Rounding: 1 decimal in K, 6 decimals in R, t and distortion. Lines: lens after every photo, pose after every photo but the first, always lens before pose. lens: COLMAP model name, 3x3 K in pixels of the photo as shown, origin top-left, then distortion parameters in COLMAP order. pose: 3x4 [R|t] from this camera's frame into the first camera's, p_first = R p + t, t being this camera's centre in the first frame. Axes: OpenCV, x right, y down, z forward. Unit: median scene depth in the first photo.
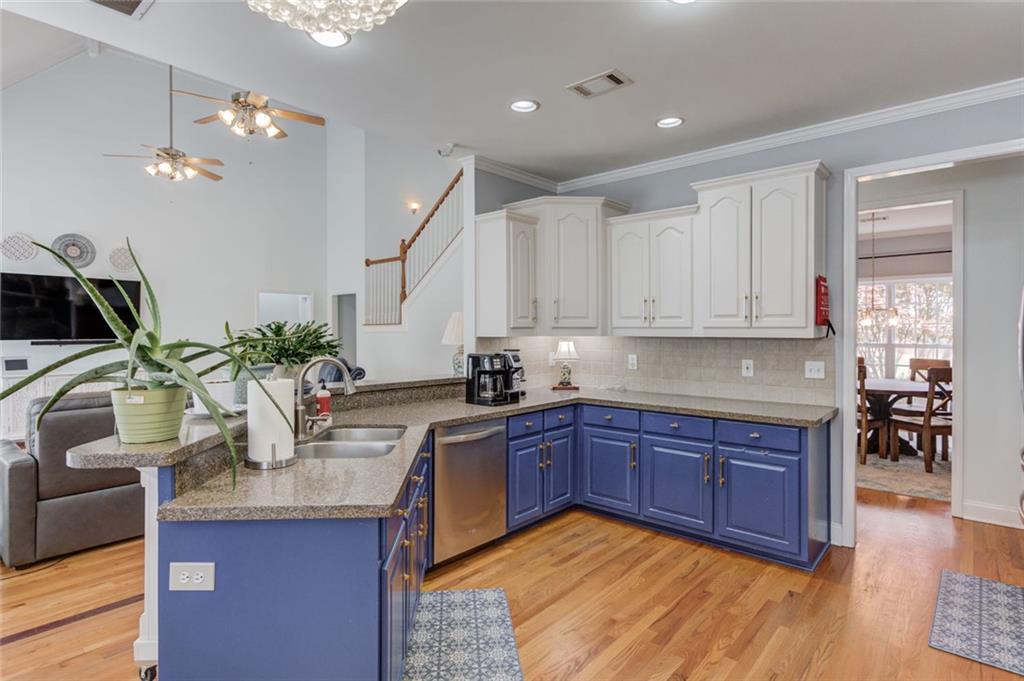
lens RADIAL K [[541.7, 0, 481.4], [0, 541.7, 340.9], [0, 0, 1]] dist [-0.025477, 0.020513]
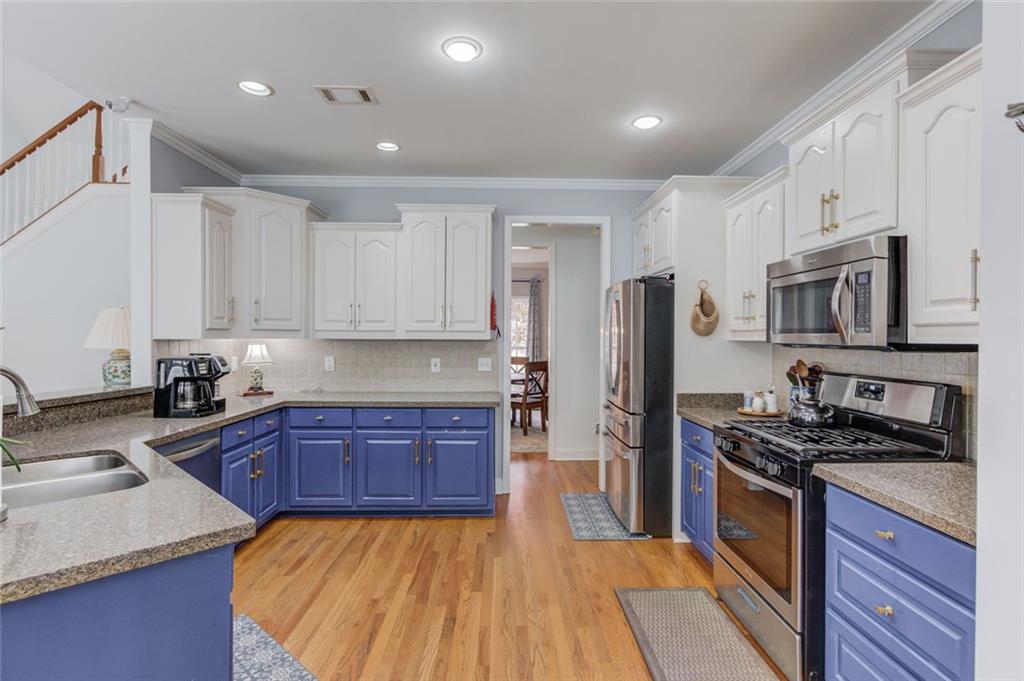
lens RADIAL K [[519.2, 0, 515.0], [0, 519.2, 349.4], [0, 0, 1]] dist [0.000162, 0.000207]
pose [[0.710096, -0.010096, 0.704033, -0.200164], [0.007760, 0.999949, 0.006512, 0.009003], [-0.704062, 0.000840, 0.710138, 0.045313]]
